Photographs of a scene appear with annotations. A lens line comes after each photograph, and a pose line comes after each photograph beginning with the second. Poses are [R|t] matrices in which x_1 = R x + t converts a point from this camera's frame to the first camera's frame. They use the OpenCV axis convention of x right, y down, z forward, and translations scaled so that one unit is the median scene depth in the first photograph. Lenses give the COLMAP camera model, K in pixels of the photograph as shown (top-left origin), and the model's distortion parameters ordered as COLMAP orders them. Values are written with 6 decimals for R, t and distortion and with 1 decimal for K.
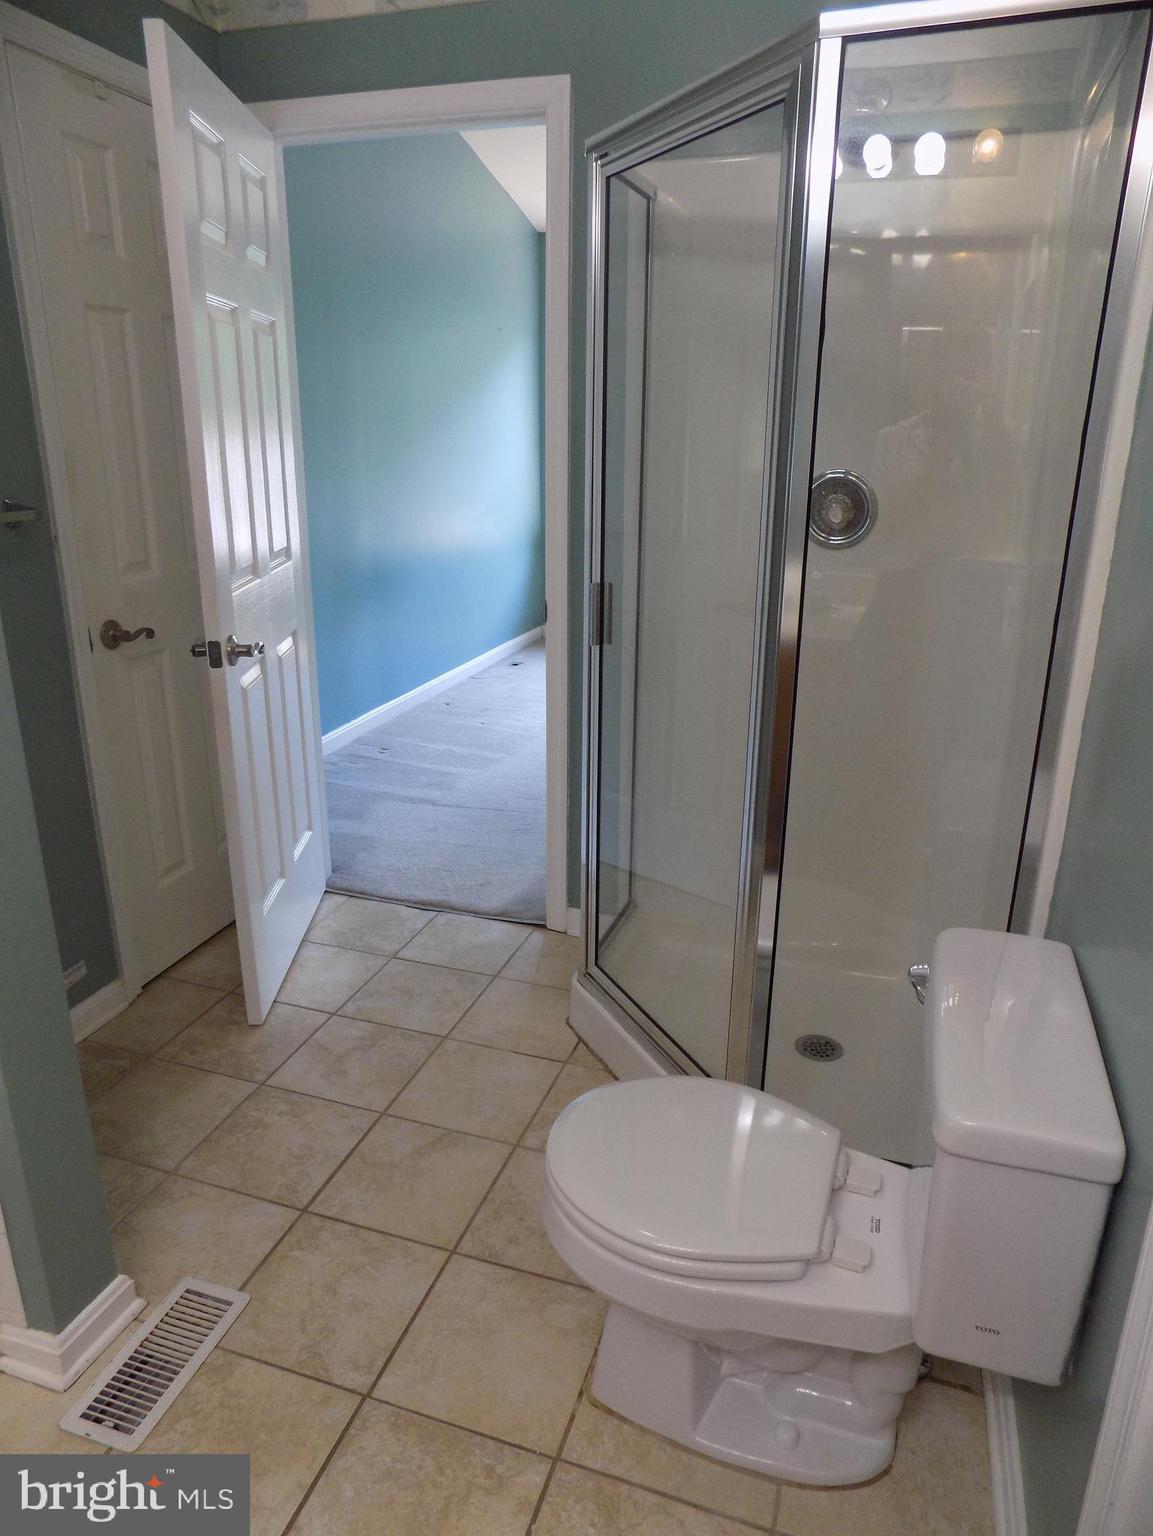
lens RADIAL K [[1032.9, 0, 578.9], [0, 1032.9, 767.1], [0, 0, 1]] dist [-0.003311, -0.001127]
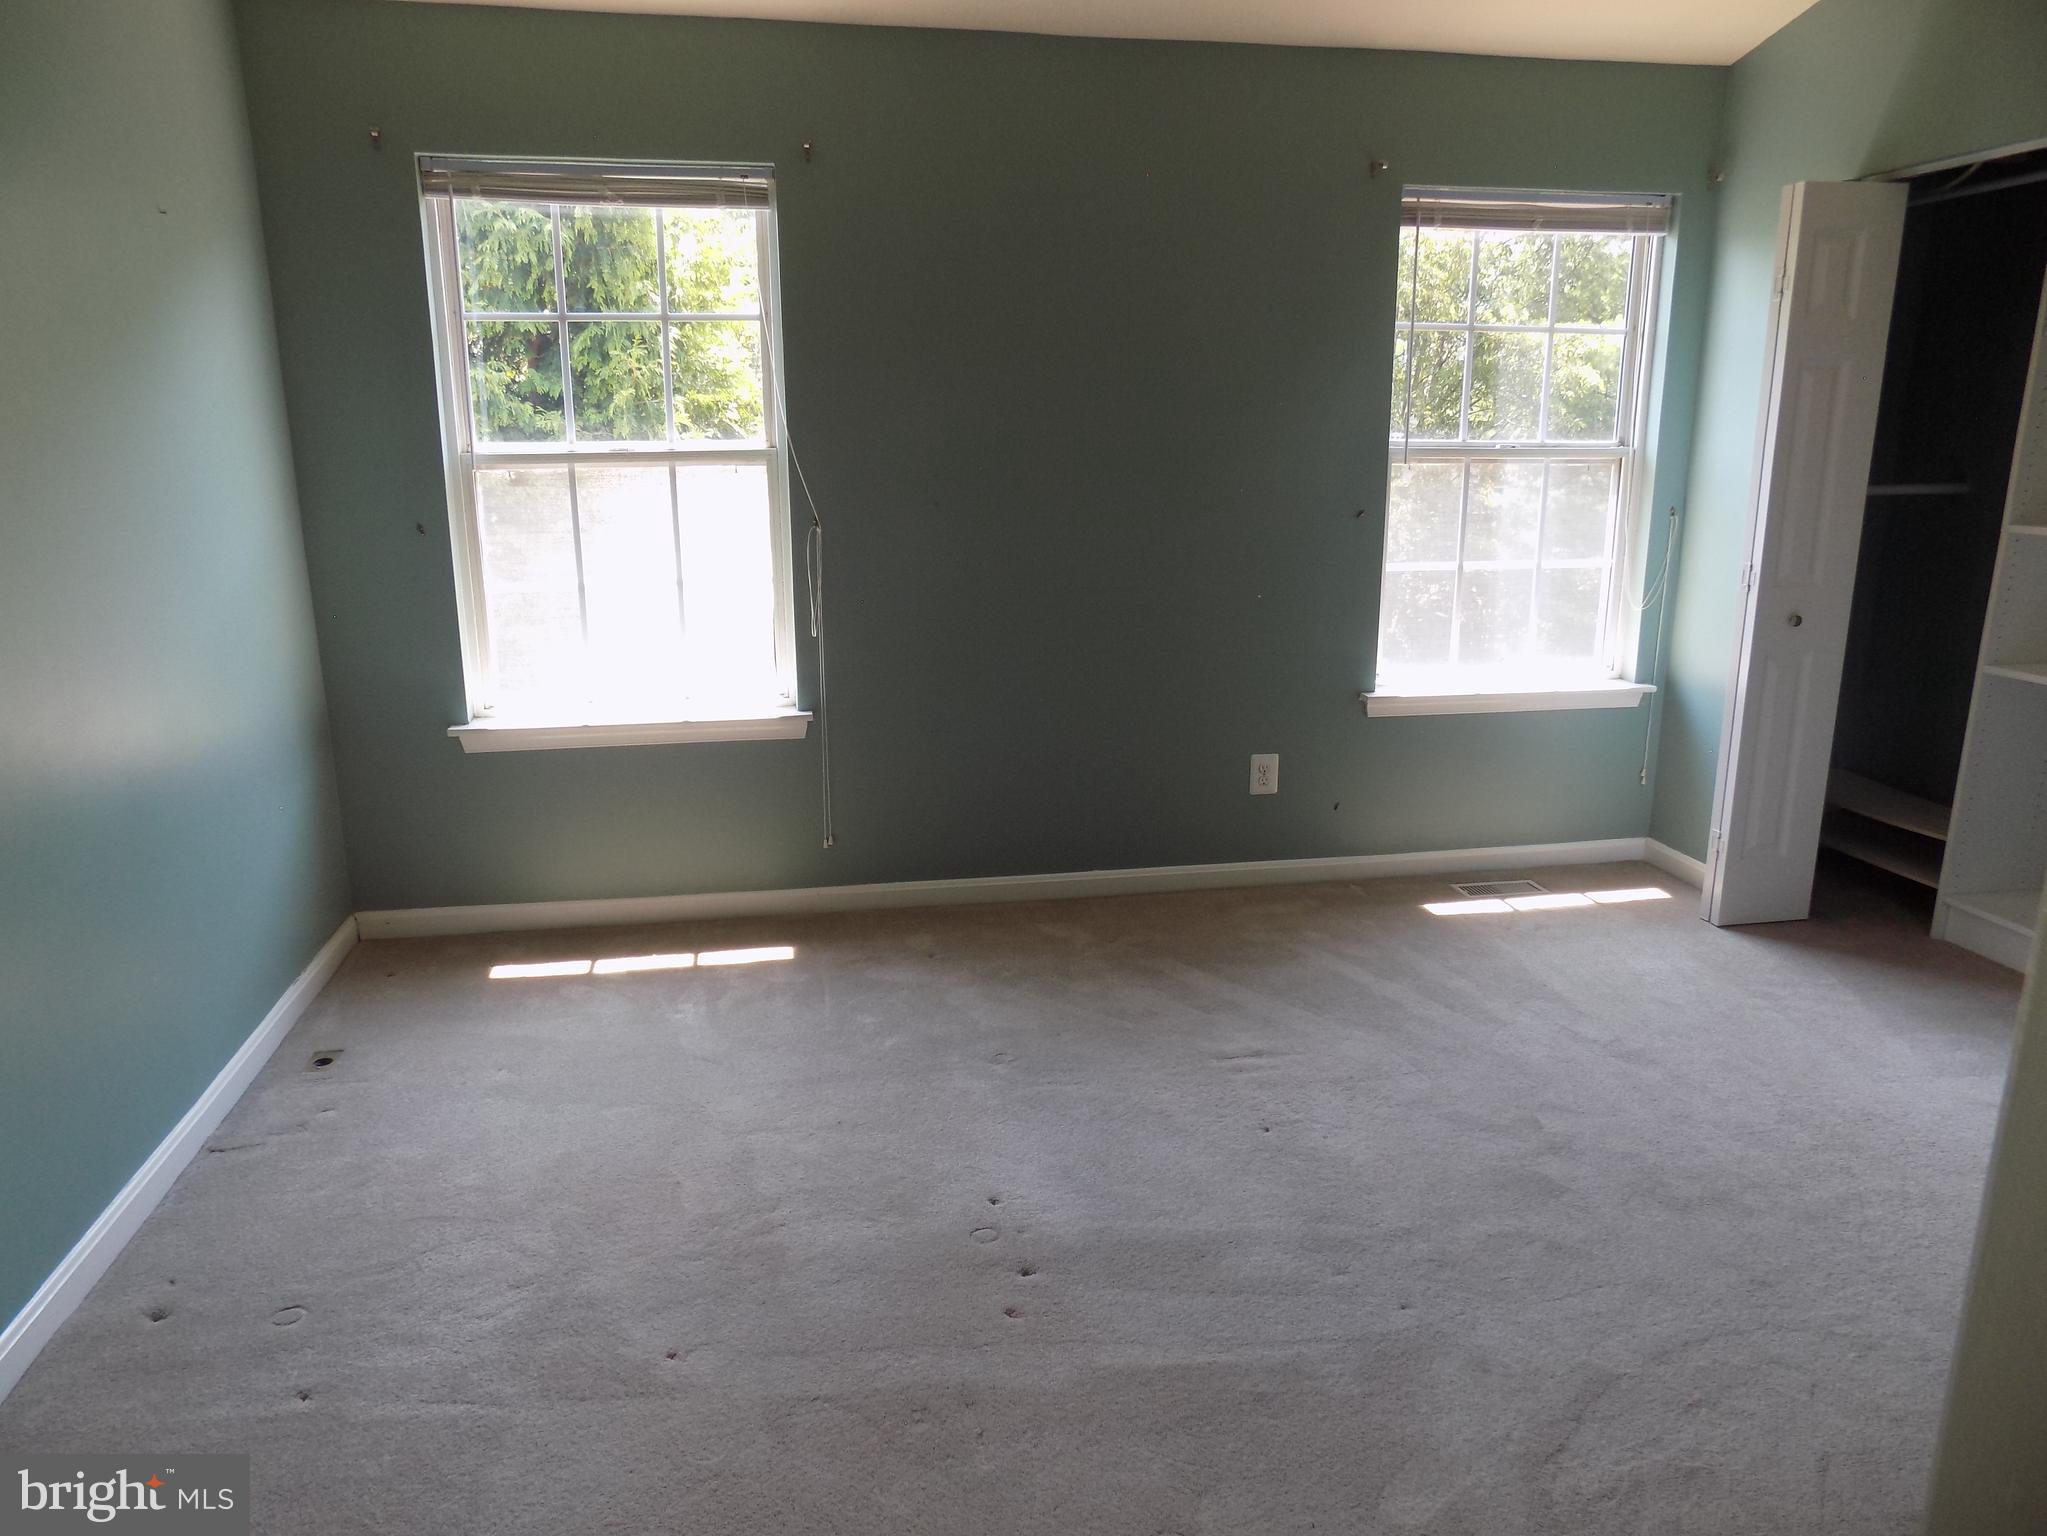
lens RADIAL K [[1376.6, 0, 1024.9], [0, 1376.6, 771.1], [0, 0, 1]] dist [-0.003311, -0.001127]
pose [[0.876480, -0.125614, 0.464763, -0.067095], [0.163803, 0.985576, -0.042535, -0.167212], [-0.452716, 0.113411, 0.884413, 0.476938]]
